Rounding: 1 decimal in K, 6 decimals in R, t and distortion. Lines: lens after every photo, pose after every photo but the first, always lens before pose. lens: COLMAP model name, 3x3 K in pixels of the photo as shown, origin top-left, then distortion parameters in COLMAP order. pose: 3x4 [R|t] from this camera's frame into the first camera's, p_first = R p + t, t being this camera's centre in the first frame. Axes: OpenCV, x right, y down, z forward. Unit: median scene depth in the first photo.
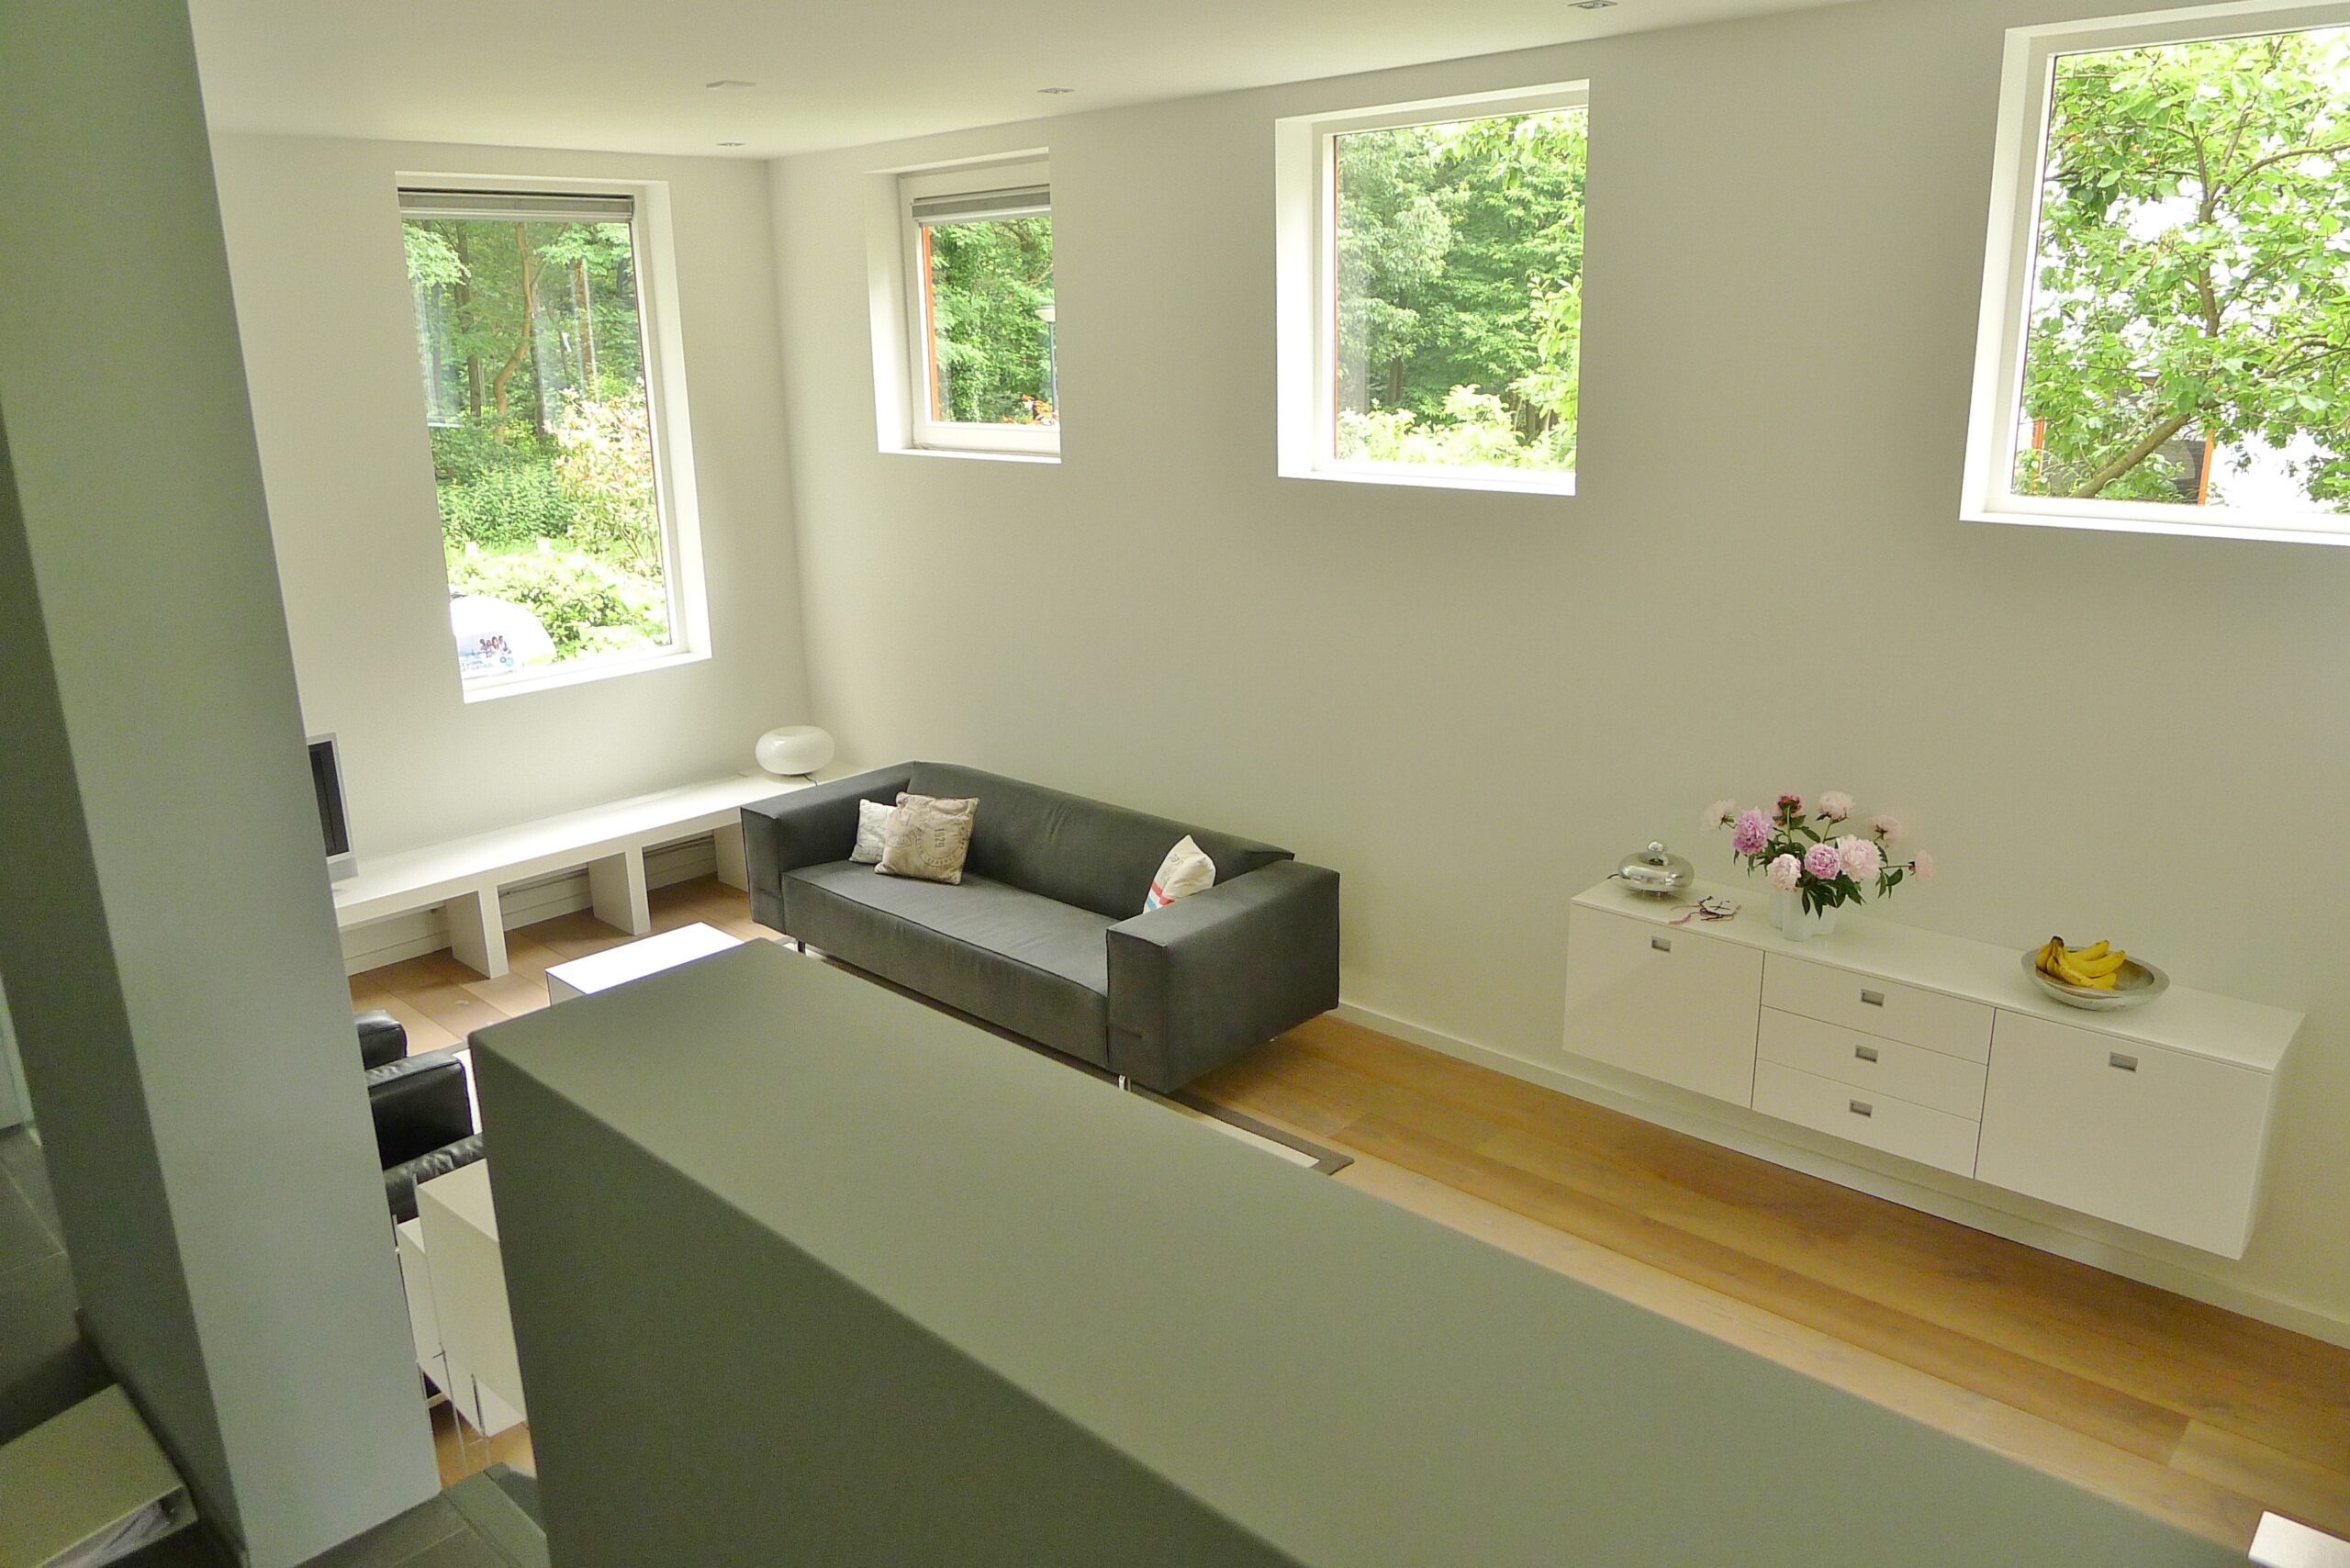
lens RADIAL K [[1659.5, 0, 1175.0], [0, 1659.5, 784.0], [0, 0, 1]] dist [-0.036168, 0.003625]
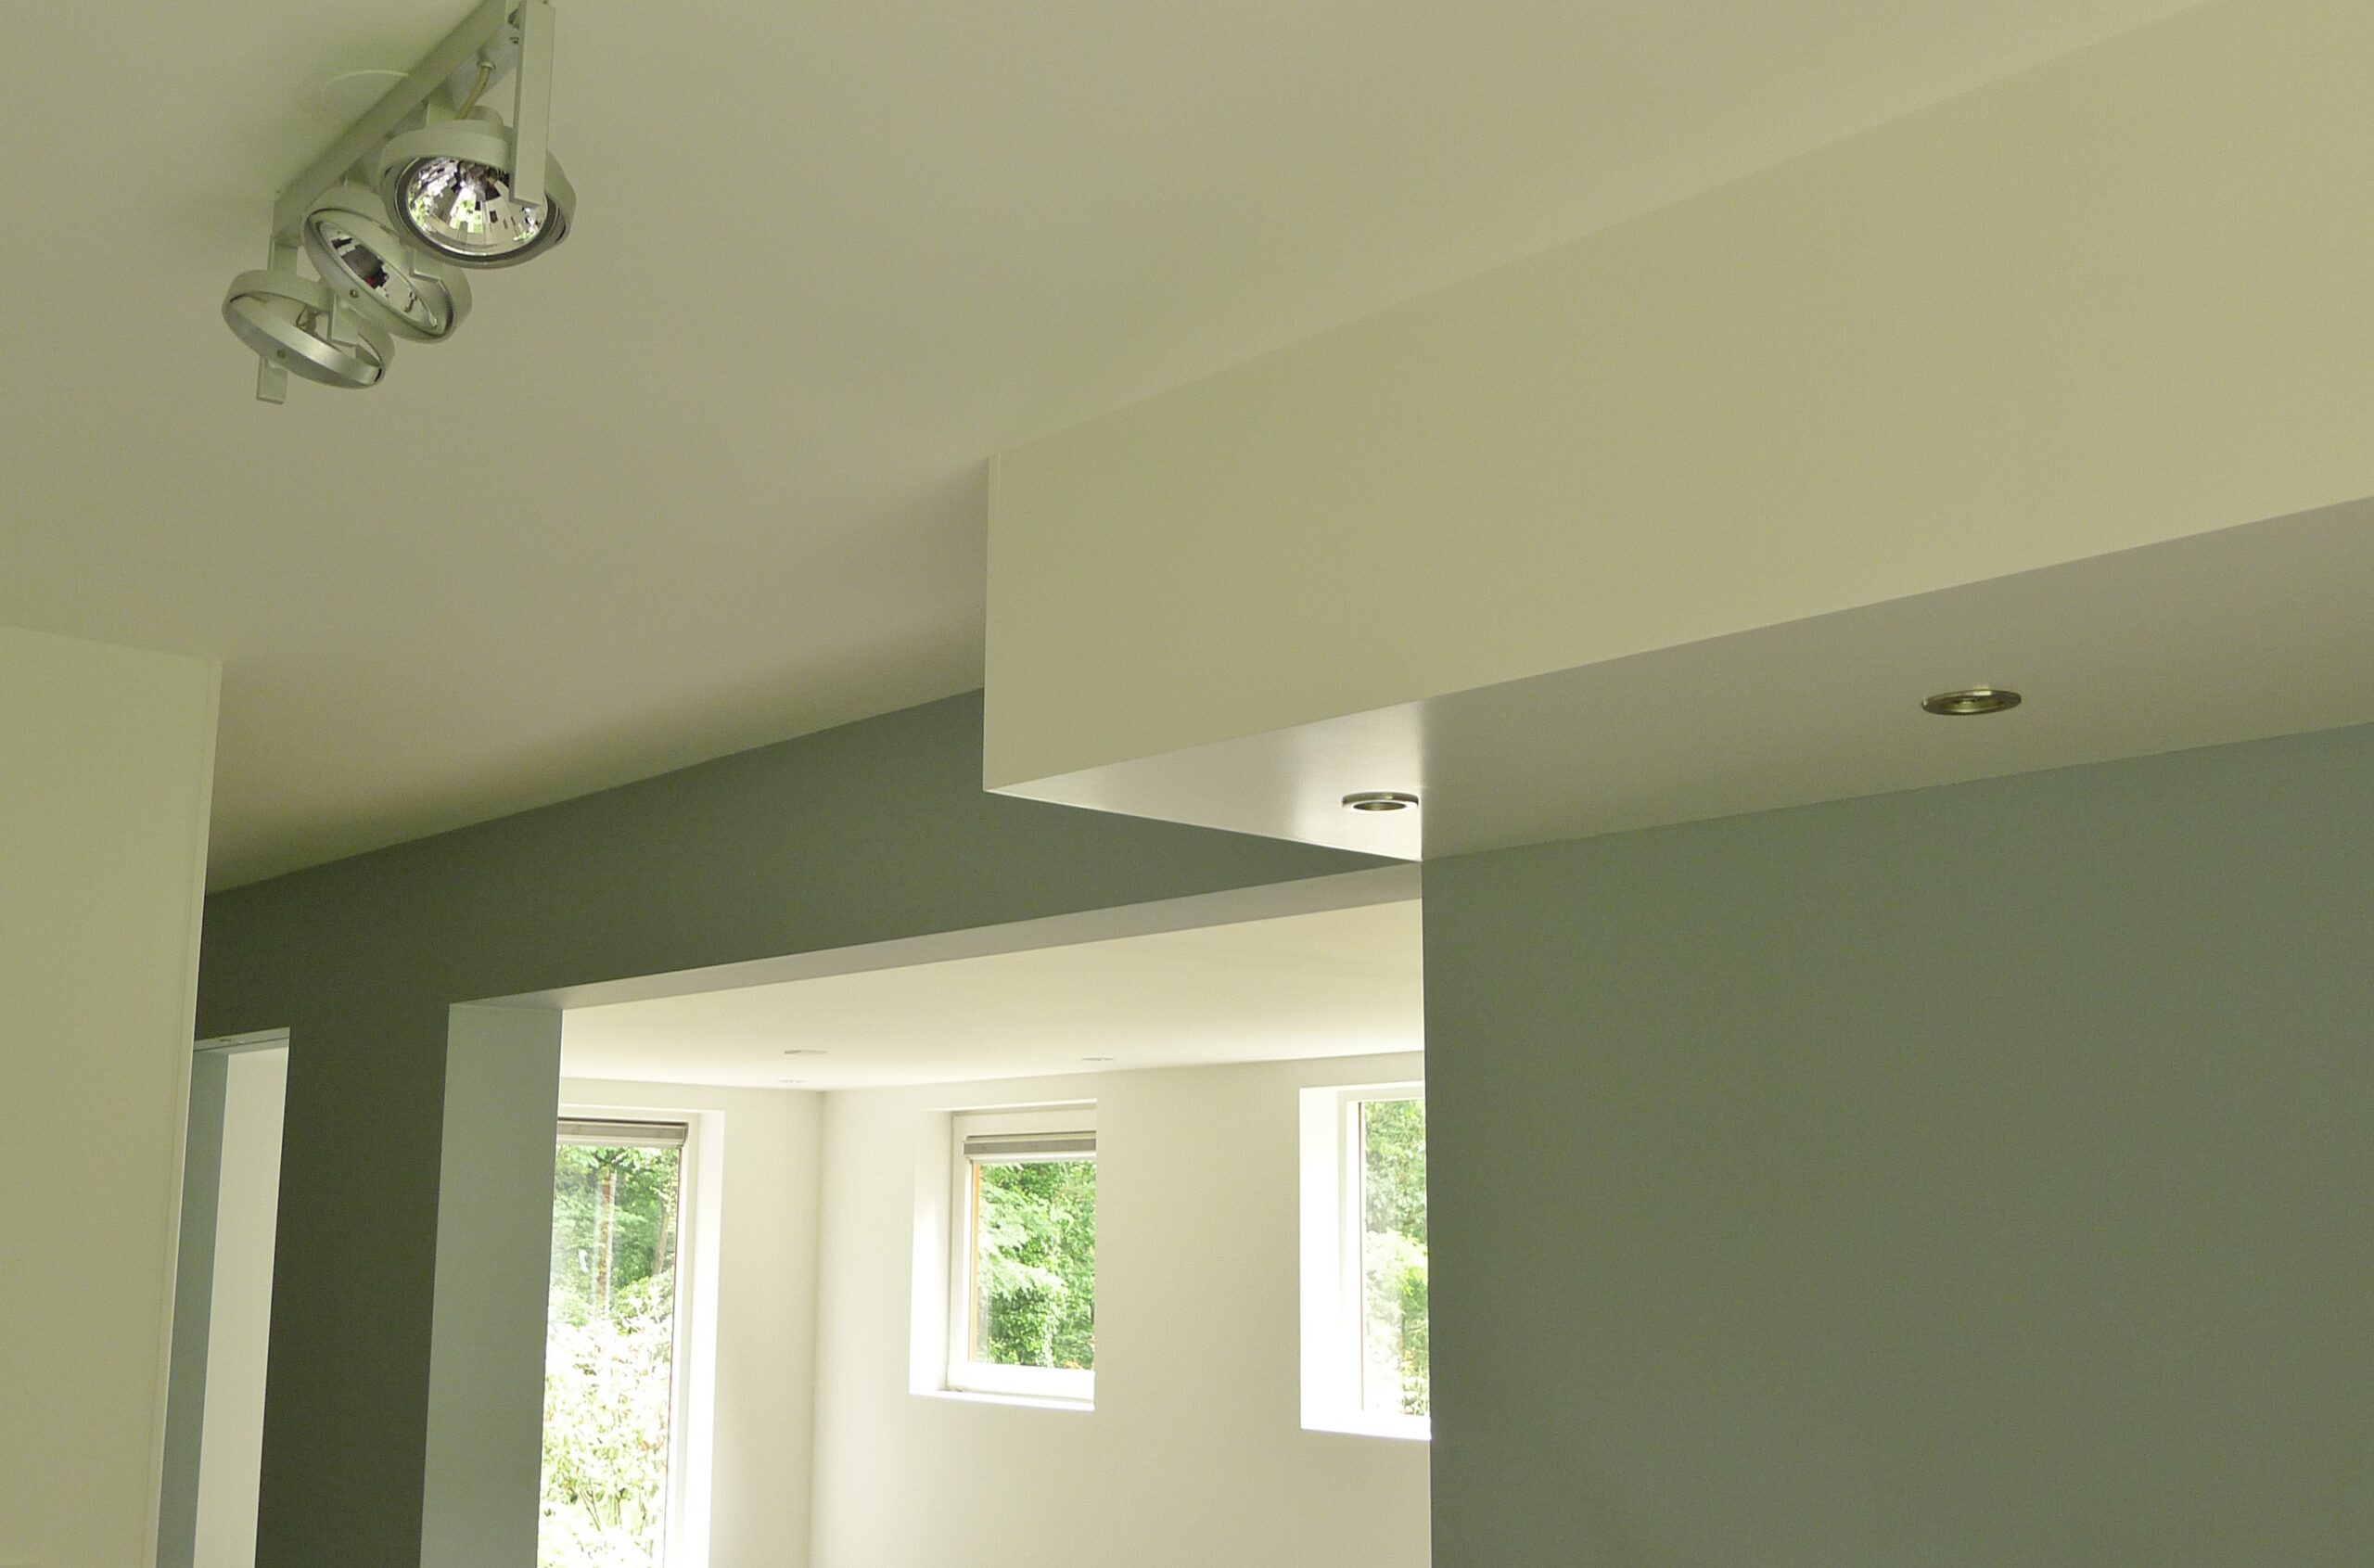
lens RADIAL K [[2387.4, 0, 1187.0], [0, 2387.4, 784.0], [0, 0, 1]] dist [-0.029081, -0.001740]
pose [[0.997415, 0.015146, -0.070246, 0.071352], [-0.044731, 0.895924, -0.441950, 0.083657], [0.056242, 0.443950, 0.894285, -0.369763]]
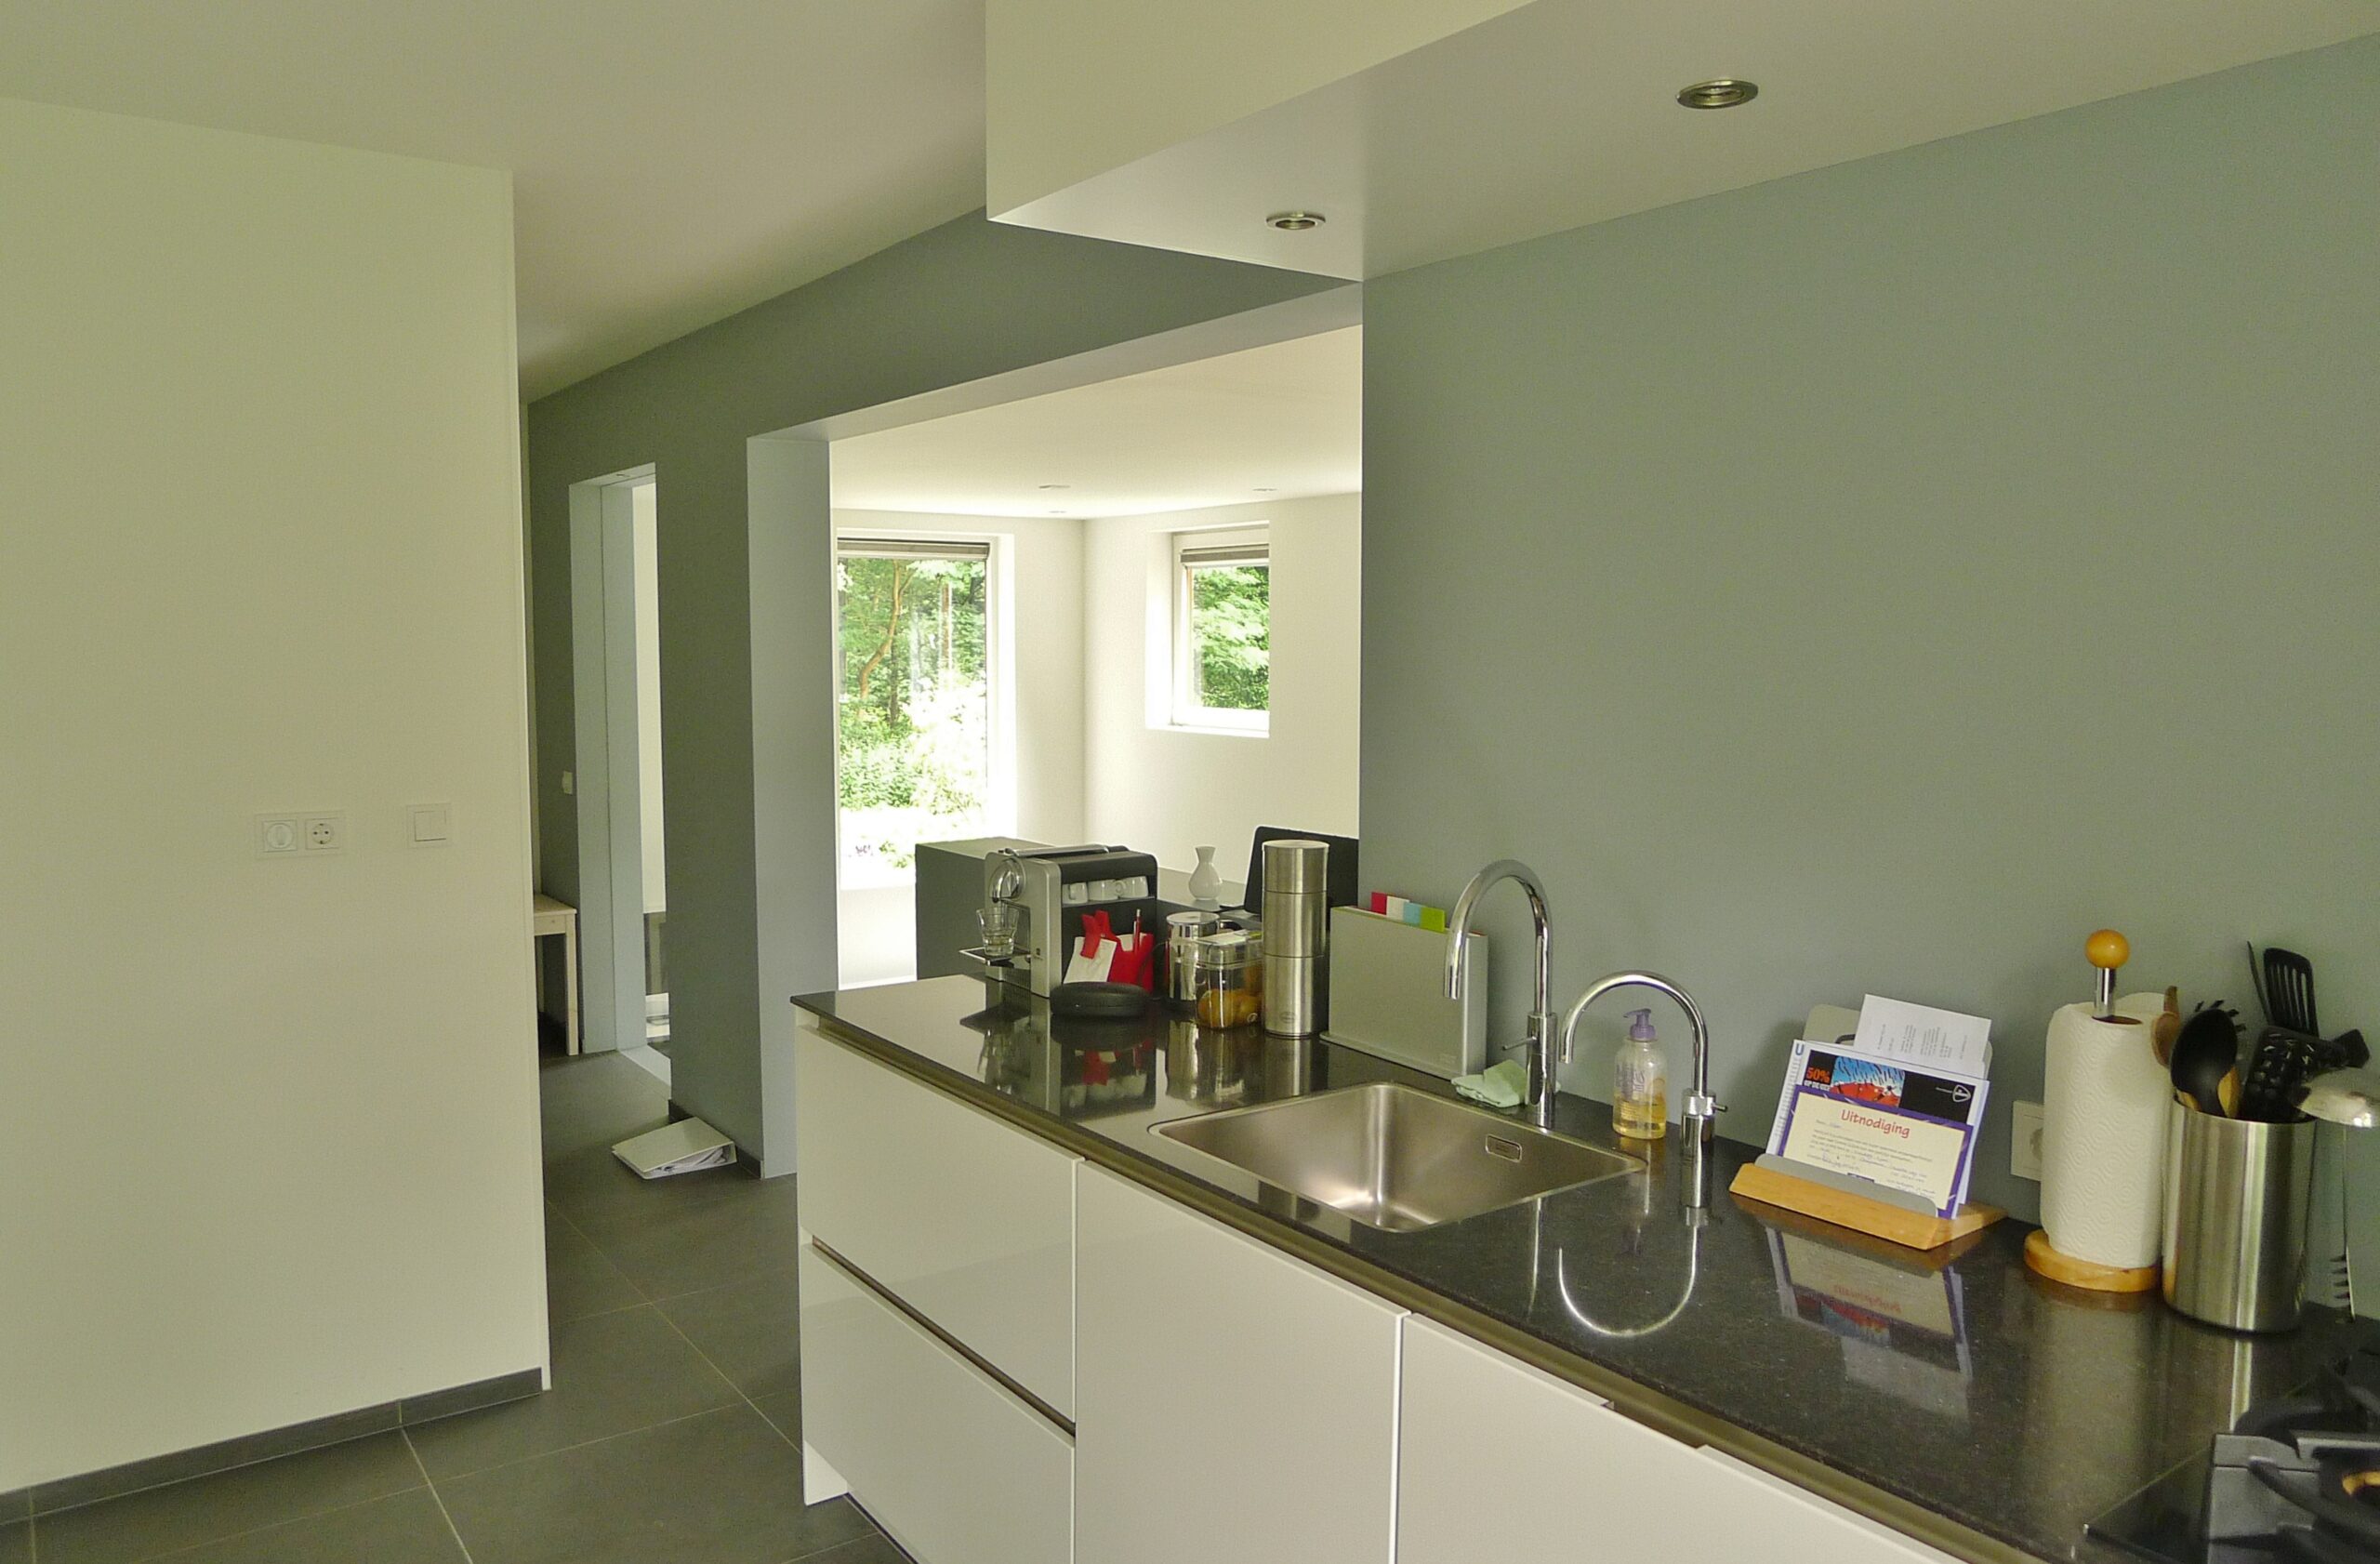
lens RADIAL K [[1687.7, 0, 1190.0], [0, 1687.7, 782.0], [0, 0, 1]] dist [-0.035161, 0.010661]
pose [[0.982798, 0.038983, -0.180524, 0.113534], [-0.071379, 0.981689, -0.176609, 0.090838], [0.170334, 0.186457, 0.967585, -0.346036]]
